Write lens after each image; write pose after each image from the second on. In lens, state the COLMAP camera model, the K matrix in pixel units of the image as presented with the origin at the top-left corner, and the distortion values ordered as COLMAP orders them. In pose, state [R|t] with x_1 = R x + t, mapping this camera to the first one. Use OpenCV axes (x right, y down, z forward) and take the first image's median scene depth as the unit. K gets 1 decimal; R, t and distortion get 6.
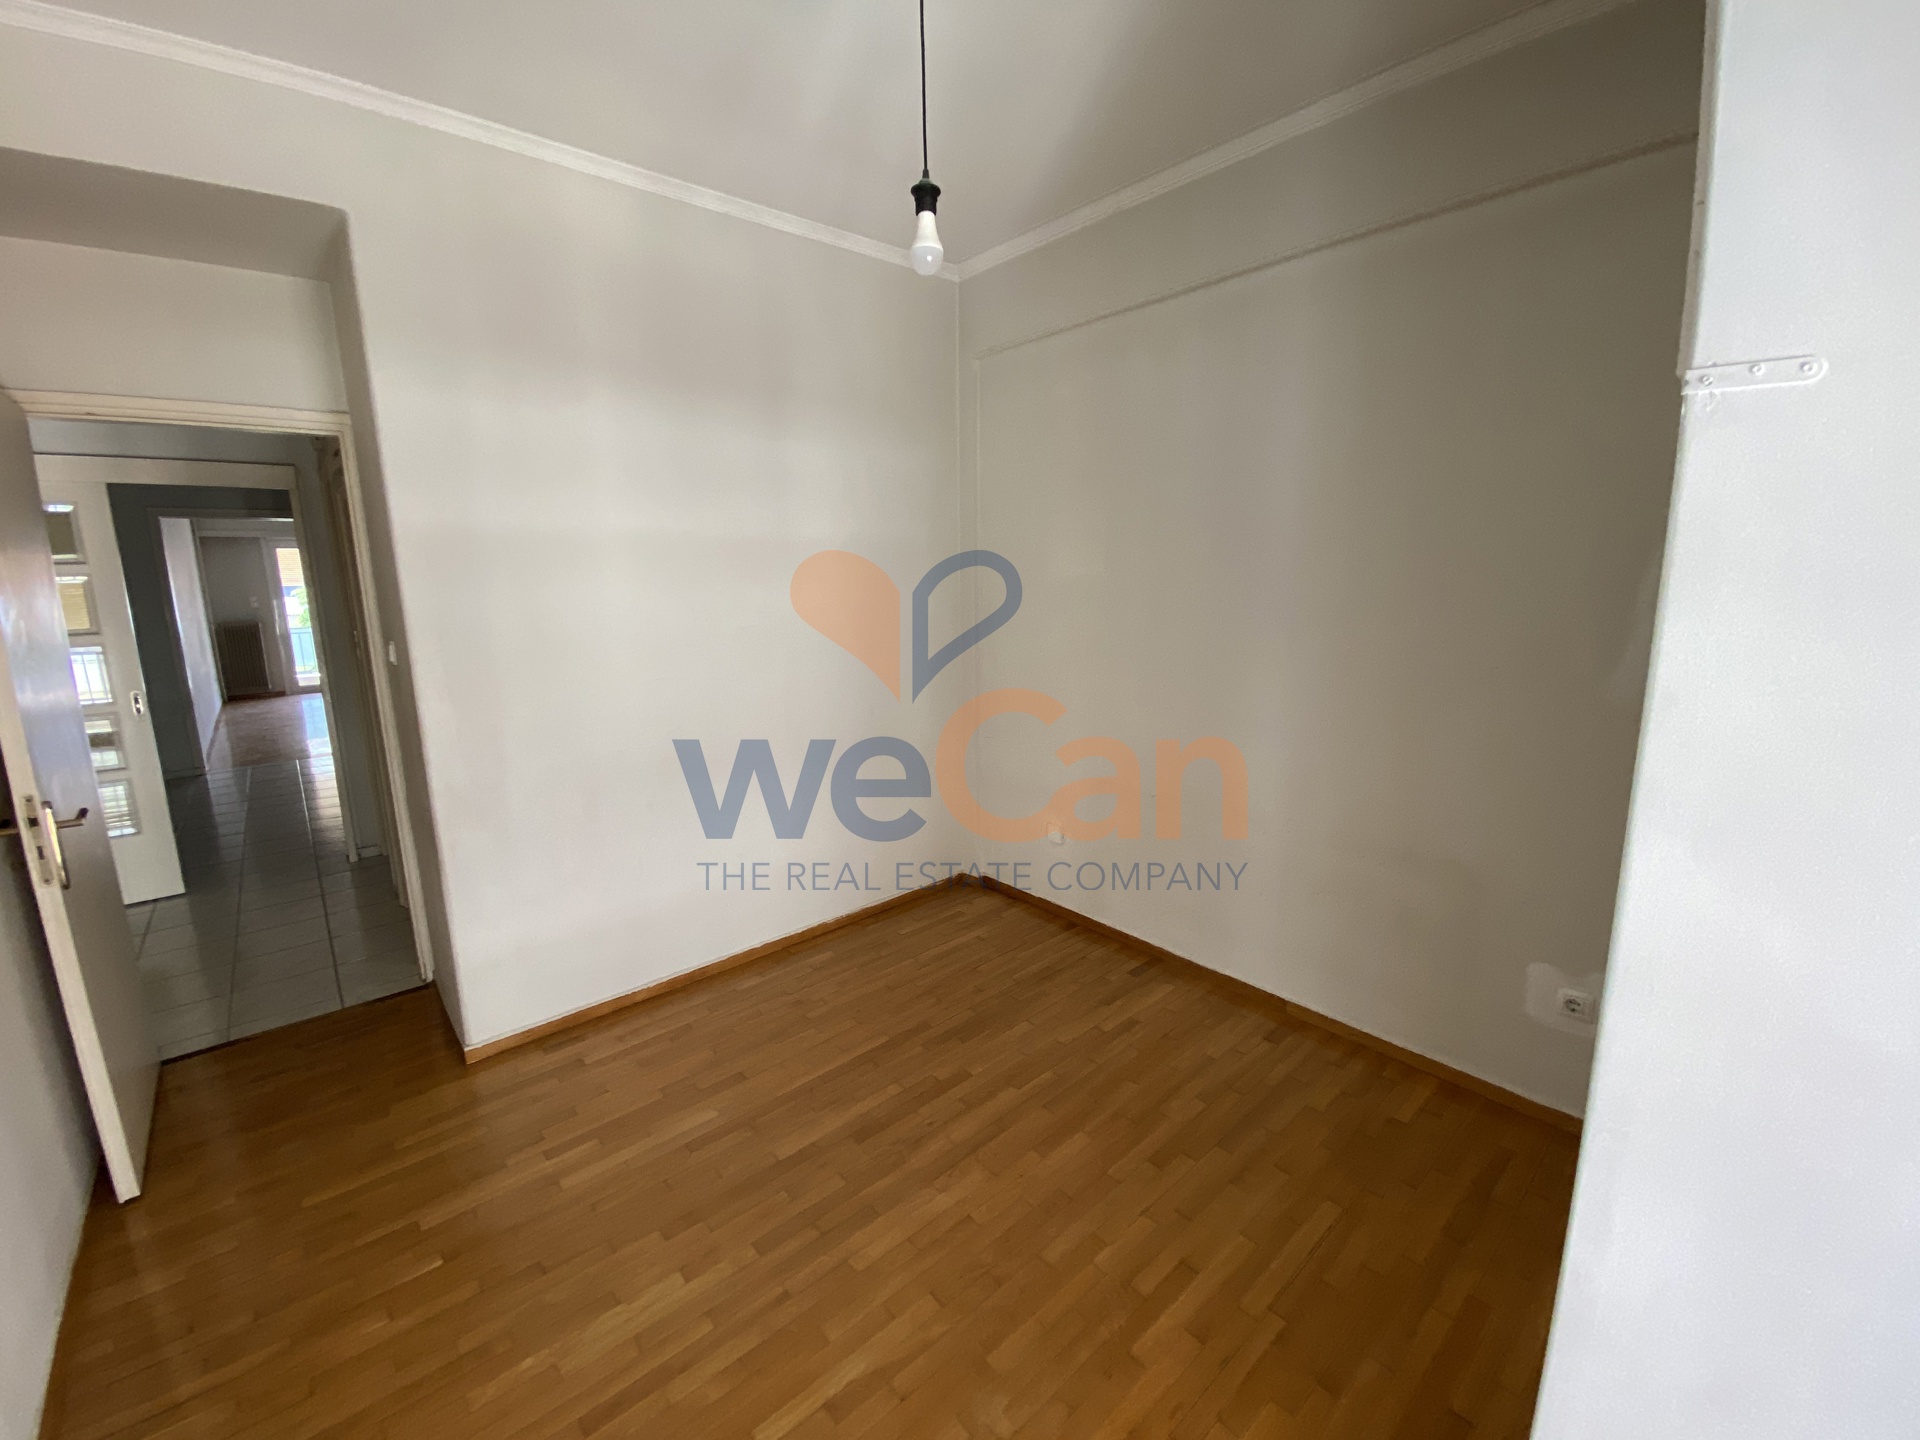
lens RADIAL K [[779.1, 0, 956.3], [0, 779.1, 712.2], [0, 0, 1]] dist [-0.002231, -0.000453]
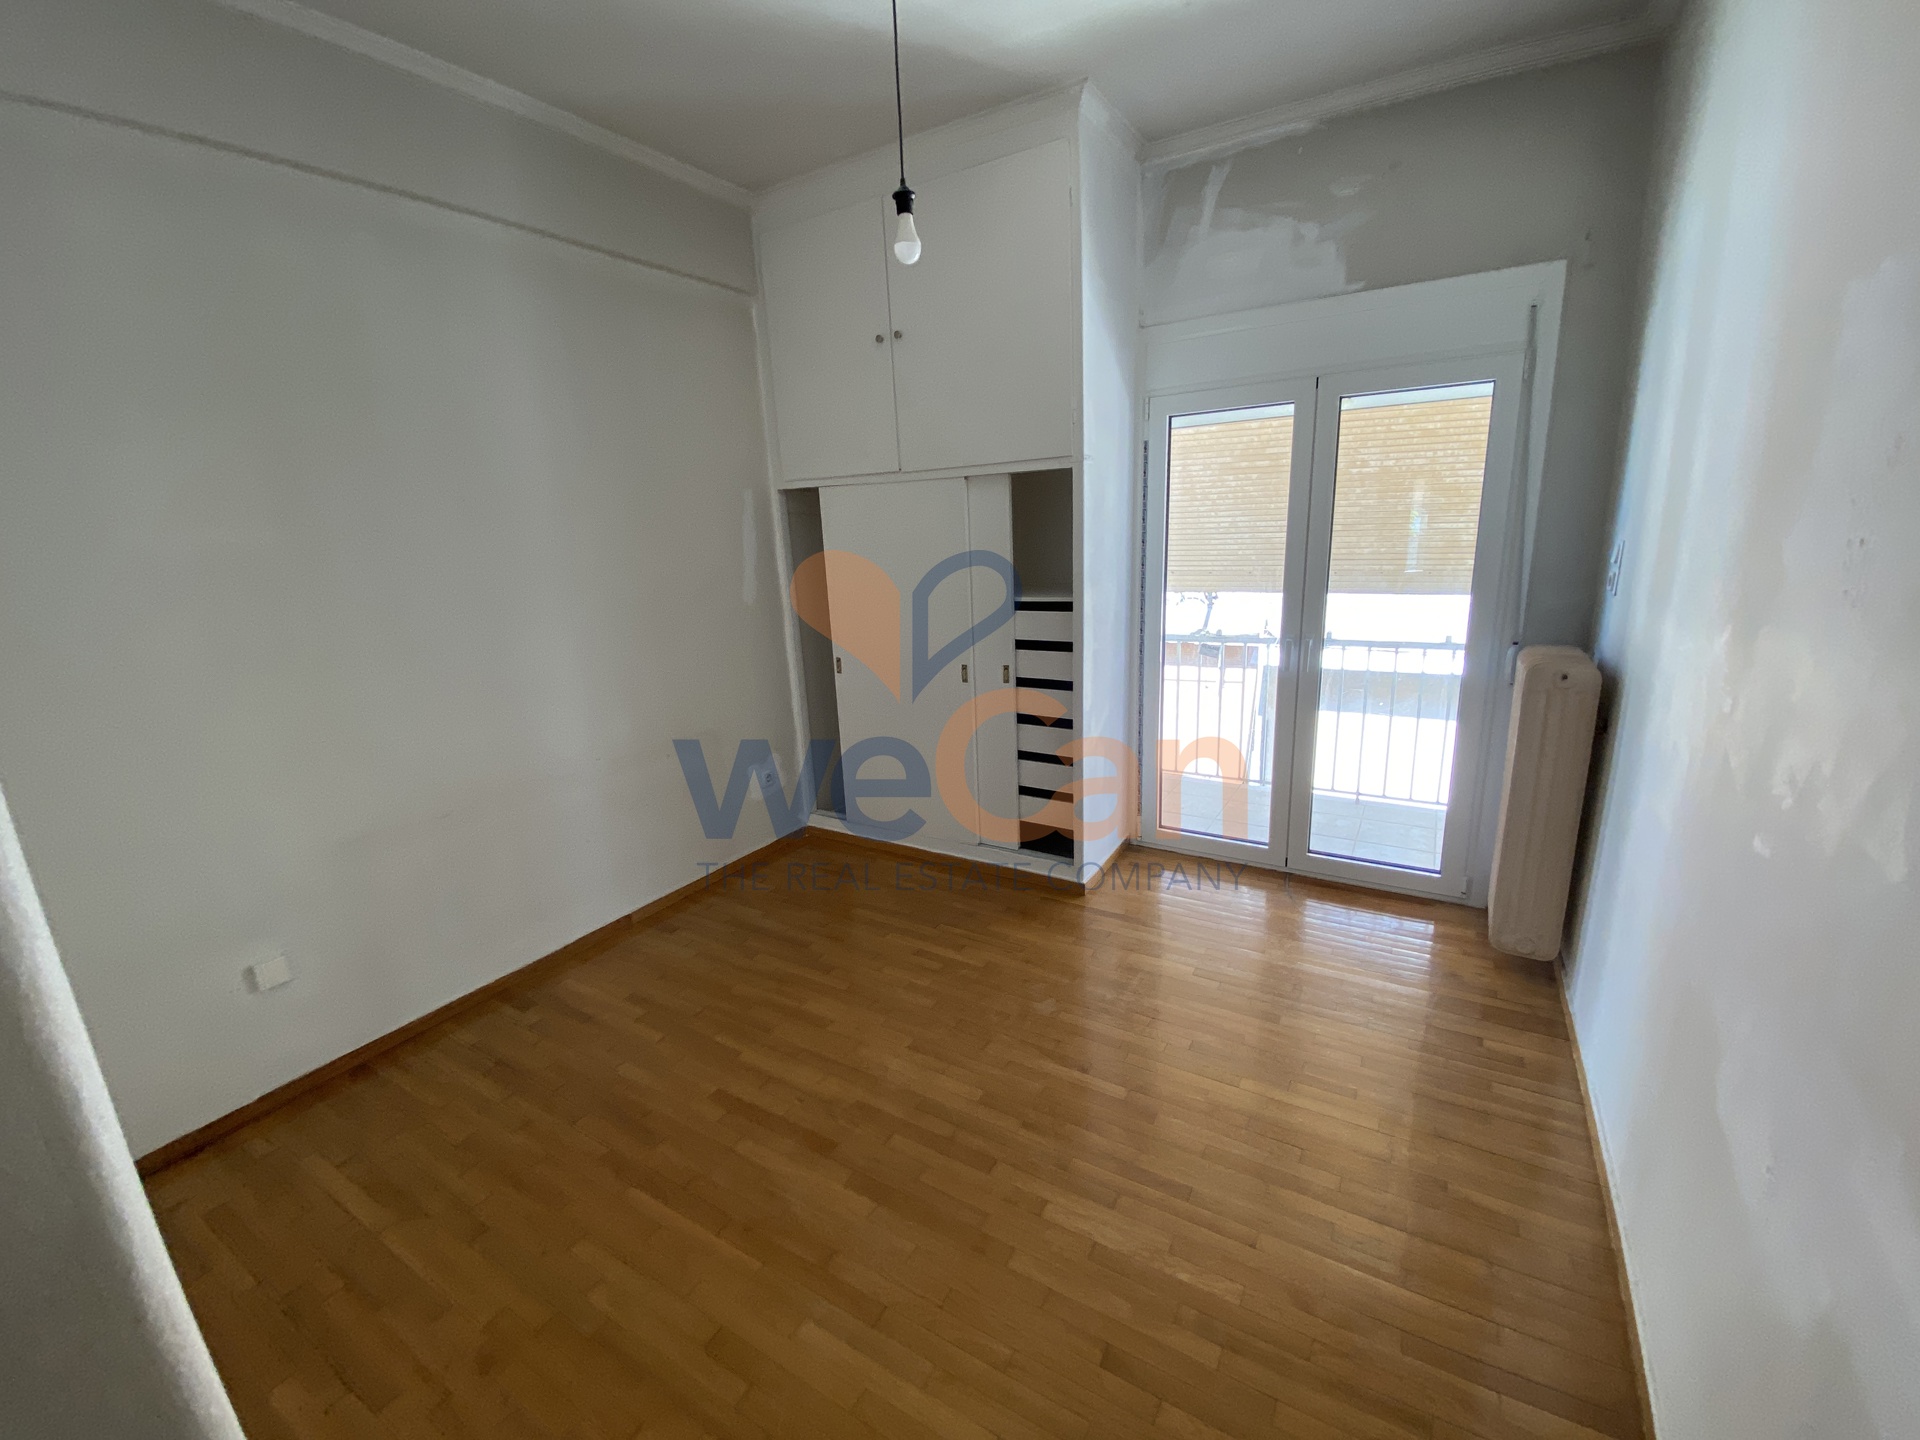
lens RADIAL K [[779.1, 0, 958.2], [0, 779.1, 720.7], [0, 0, 1]] dist [-0.002231, -0.000453]
pose [[-0.295770, -0.204105, 0.933200, -0.916046], [0.226991, 0.933910, 0.276203, -0.124572], [-0.927898, 0.293520, -0.229893, 0.941642]]
